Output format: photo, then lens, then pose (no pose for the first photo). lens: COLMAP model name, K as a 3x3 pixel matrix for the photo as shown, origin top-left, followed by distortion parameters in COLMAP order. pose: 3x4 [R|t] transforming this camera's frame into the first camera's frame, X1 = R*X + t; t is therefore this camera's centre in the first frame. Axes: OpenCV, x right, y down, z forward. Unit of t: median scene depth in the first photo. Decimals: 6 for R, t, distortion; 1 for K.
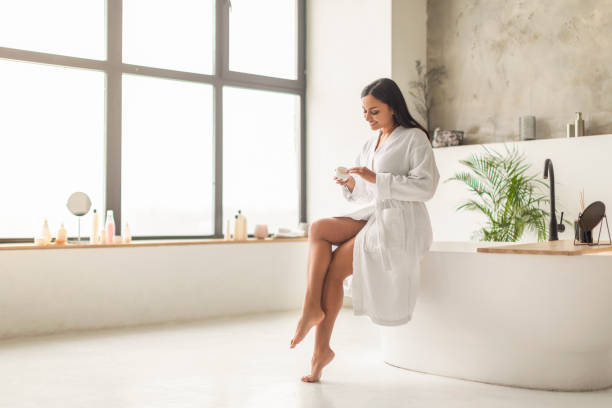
lens RADIAL K [[912.2, 0, 301.9], [0, 912.2, 200.6], [0, 0, 1]] dist [0.013840, 0.065114]
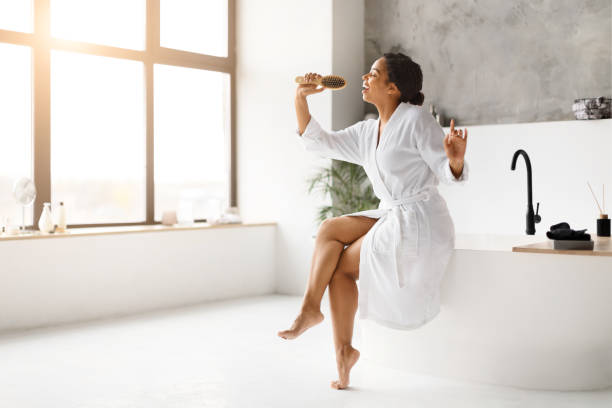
lens RADIAL K [[912.2, 0, 301.9], [0, 912.2, 200.6], [0, 0, 1]] dist [0.013840, 0.065114]
pose [[0.987481, -0.004330, 0.157678, -0.093259], [-0.000916, 0.999449, 0.033180, -0.016674], [-0.157735, -0.032909, 0.986933, 0.047898]]
